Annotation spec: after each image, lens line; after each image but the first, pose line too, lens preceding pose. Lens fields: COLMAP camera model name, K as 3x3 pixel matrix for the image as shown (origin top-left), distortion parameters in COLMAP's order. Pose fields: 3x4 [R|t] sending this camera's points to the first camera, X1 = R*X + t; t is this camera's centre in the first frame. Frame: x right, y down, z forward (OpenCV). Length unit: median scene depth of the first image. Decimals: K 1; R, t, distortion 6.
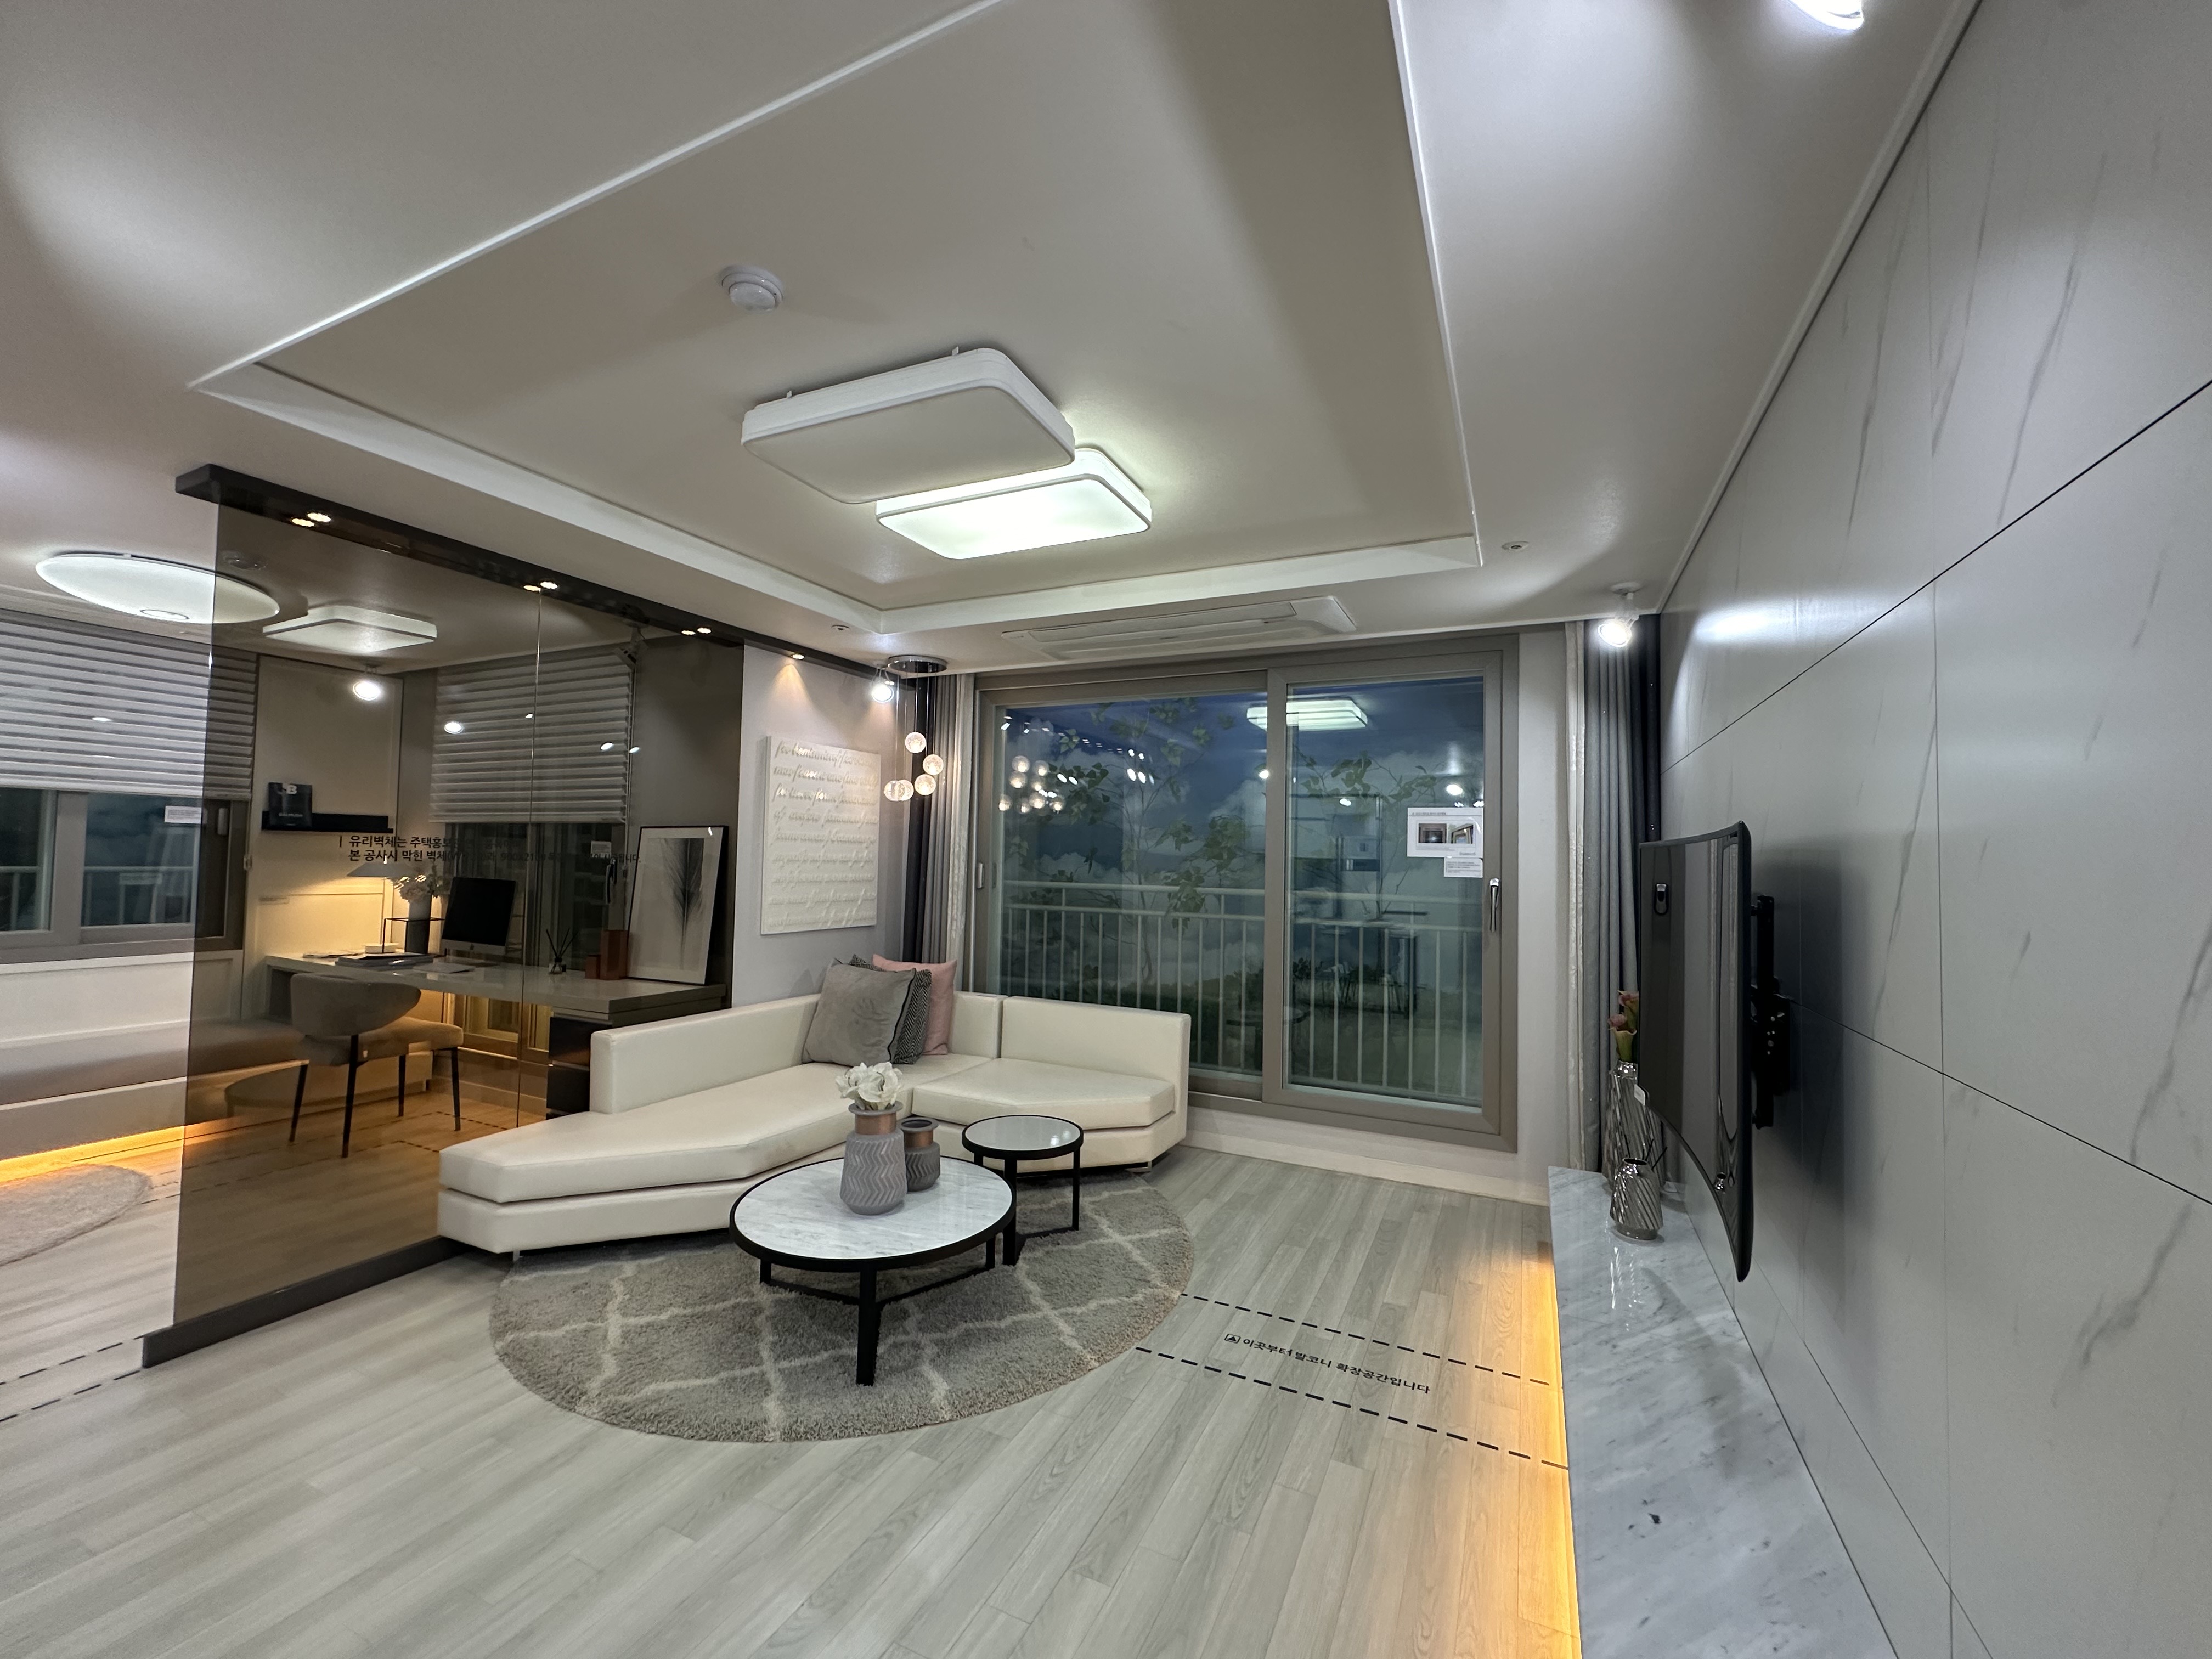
lens RADIAL K [[883.9, 0, 1105.8], [0, 883.9, 826.9], [0, 0, 1]] dist [-0.003665, 0.000671]
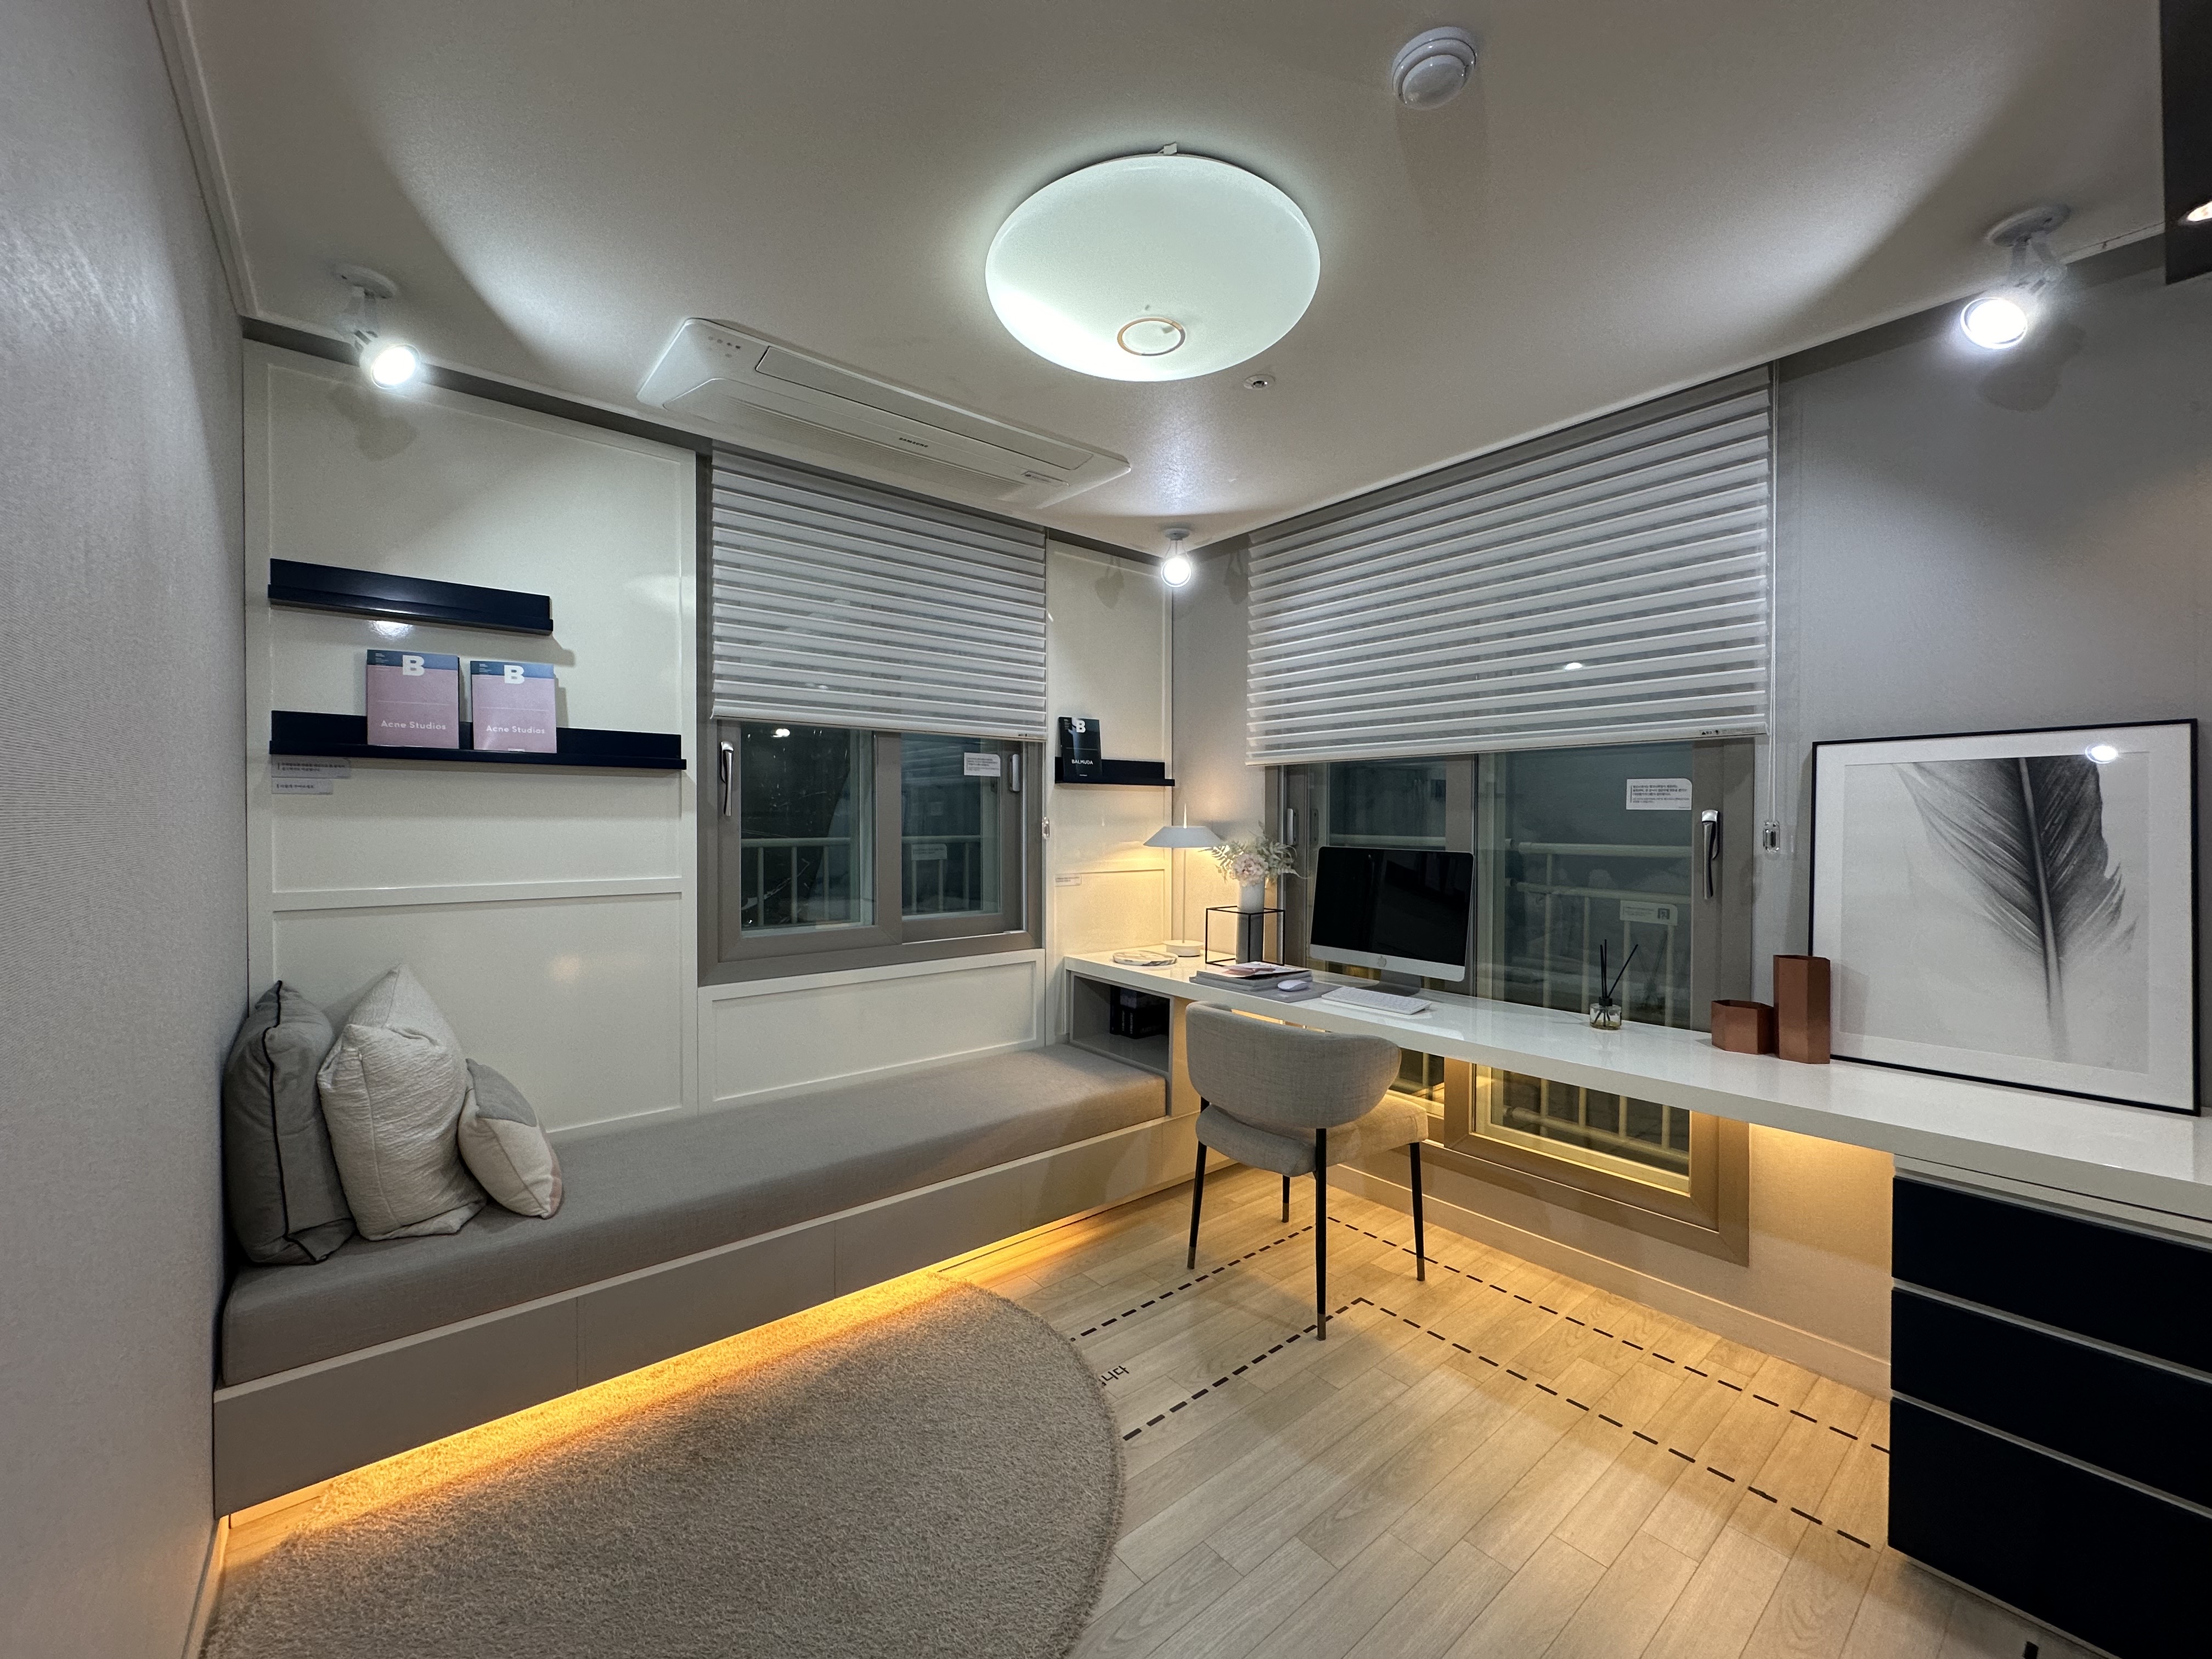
lens RADIAL K [[883.9, 0, 1105.5], [0, 883.9, 826.6], [0, 0, 1]] dist [-0.003665, 0.000671]
pose [[0.908018, -0.014397, -0.418683, -0.759937], [0.032412, 0.998828, 0.035946, 0.017457], [0.417675, -0.046210, 0.907421, 0.443942]]
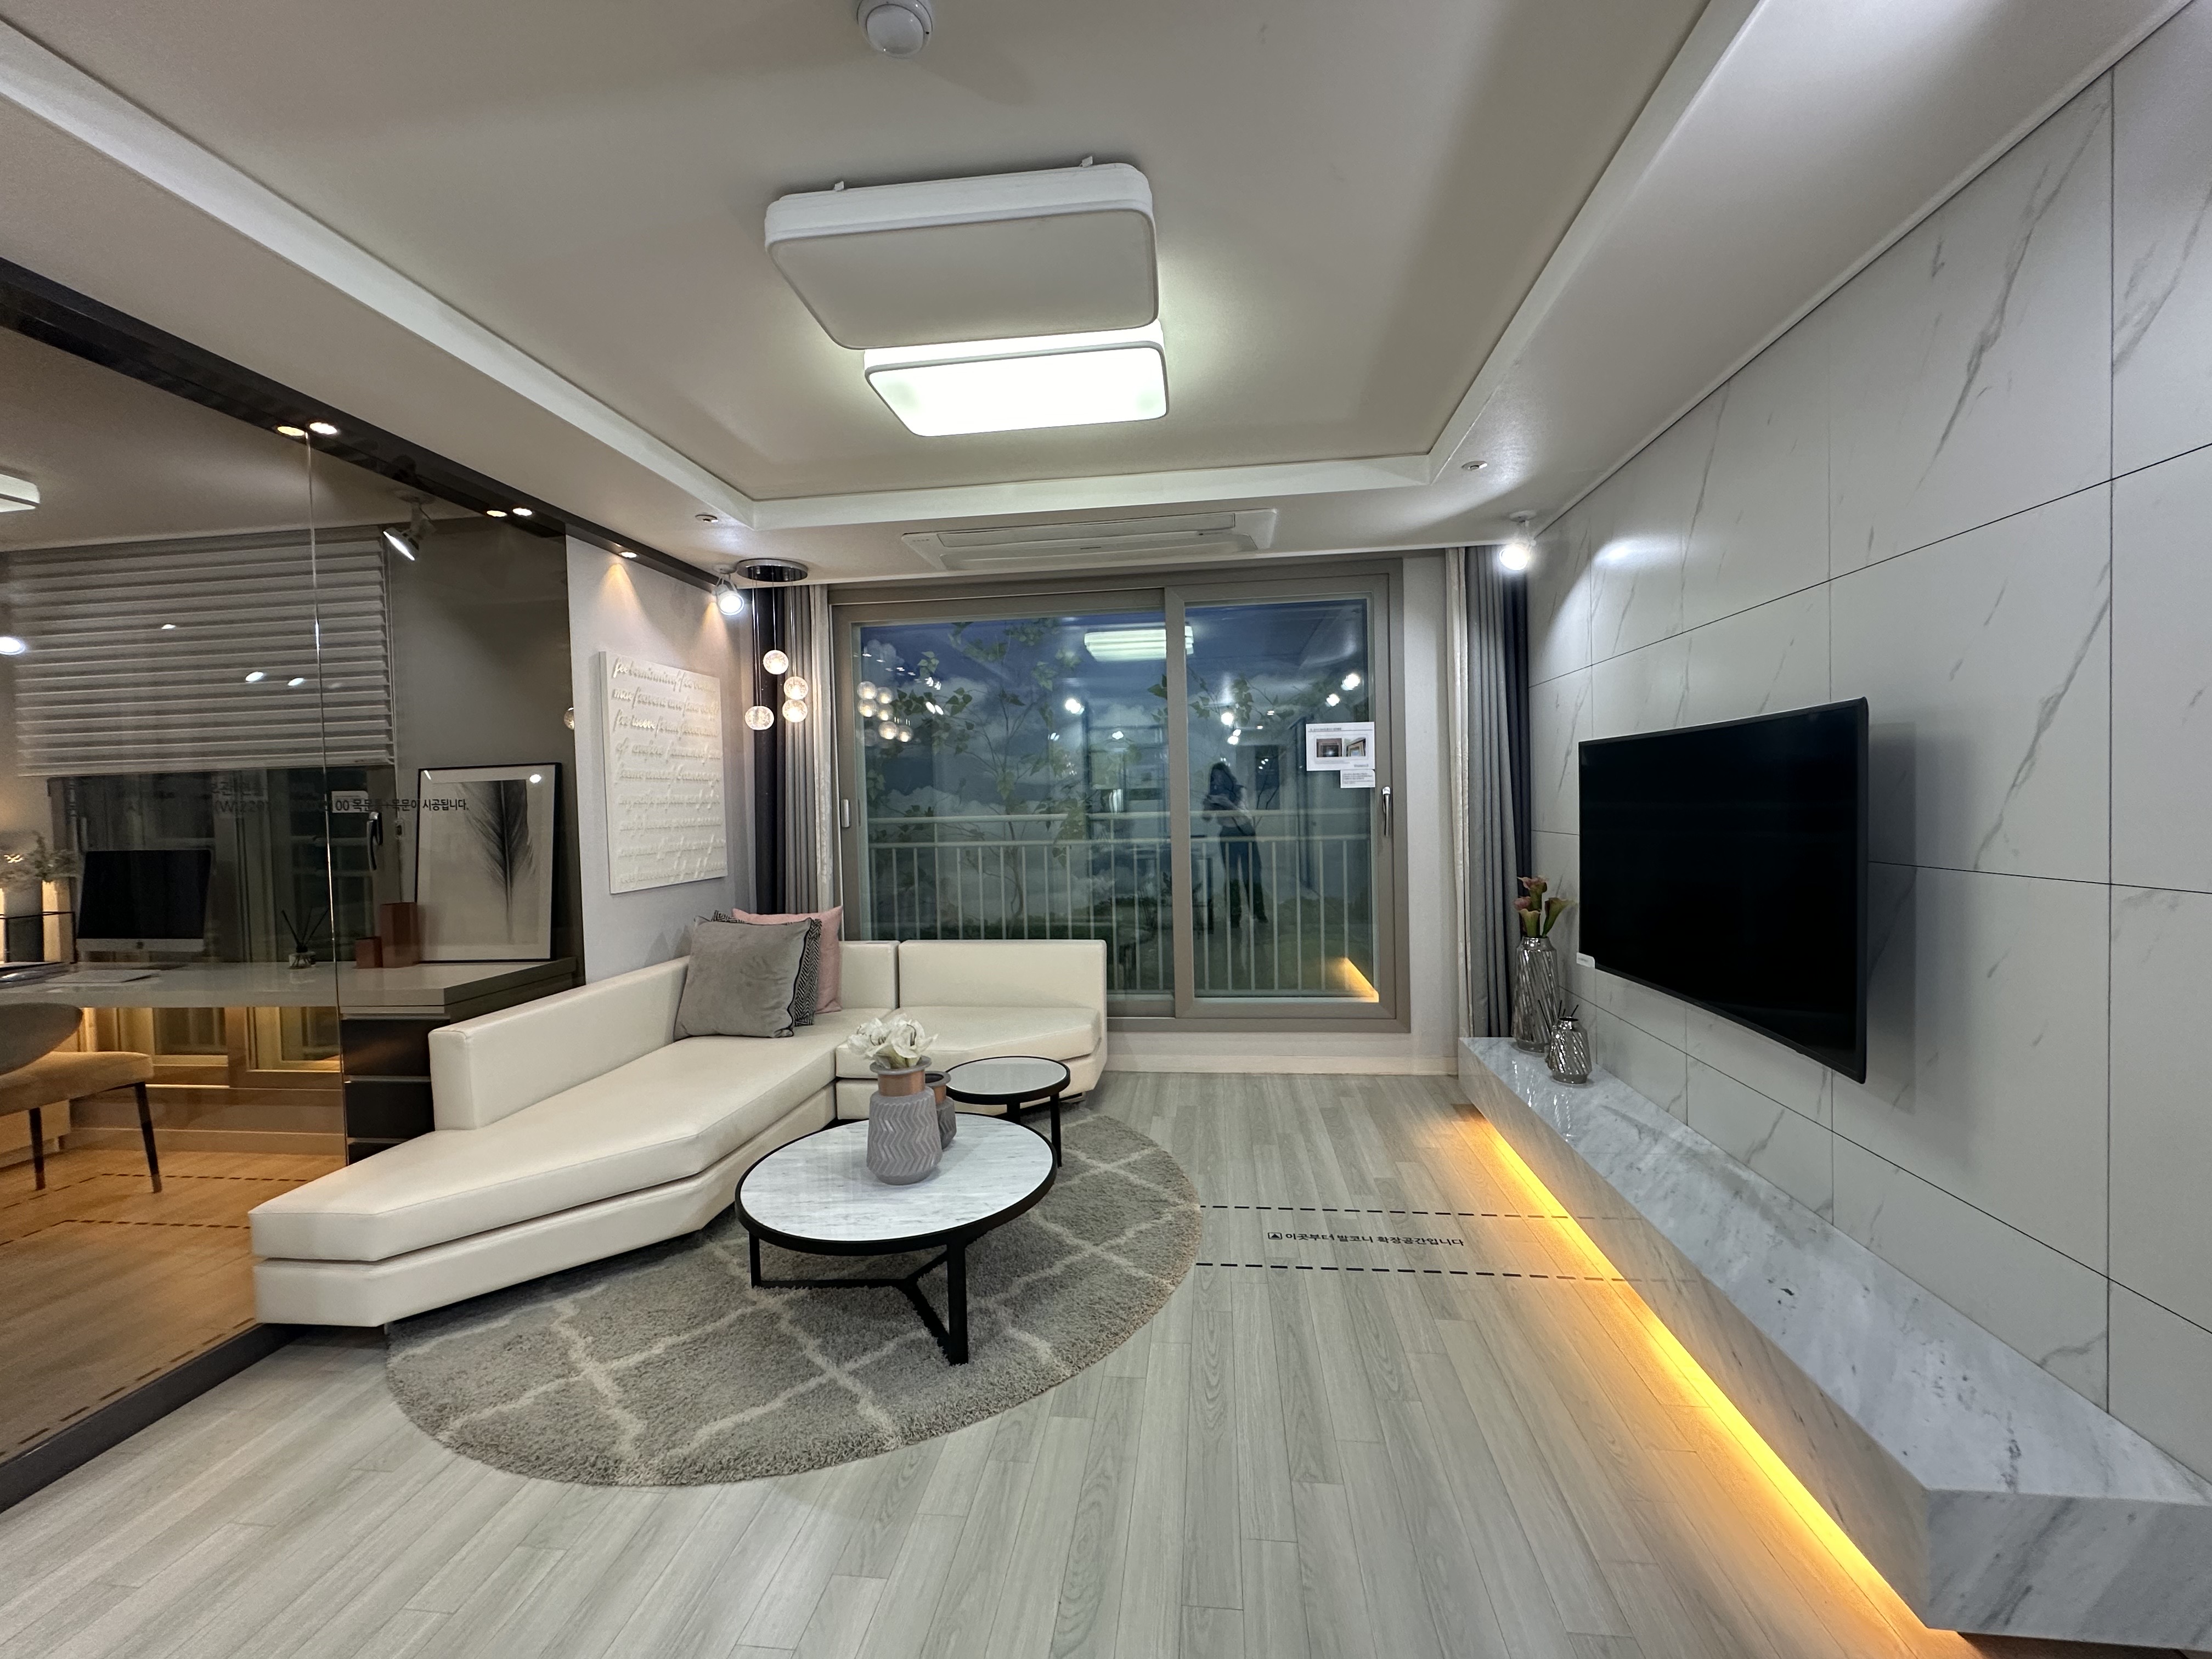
lens RADIAL K [[883.9, 0, 1105.0], [0, 883.9, 827.7], [0, 0, 1]] dist [-0.003665, 0.000671]
pose [[0.946680, -0.055046, 0.317439, -0.229984], [0.033900, 0.996846, 0.071762, 0.017851], [-0.320388, -0.057175, 0.945560, 0.080823]]
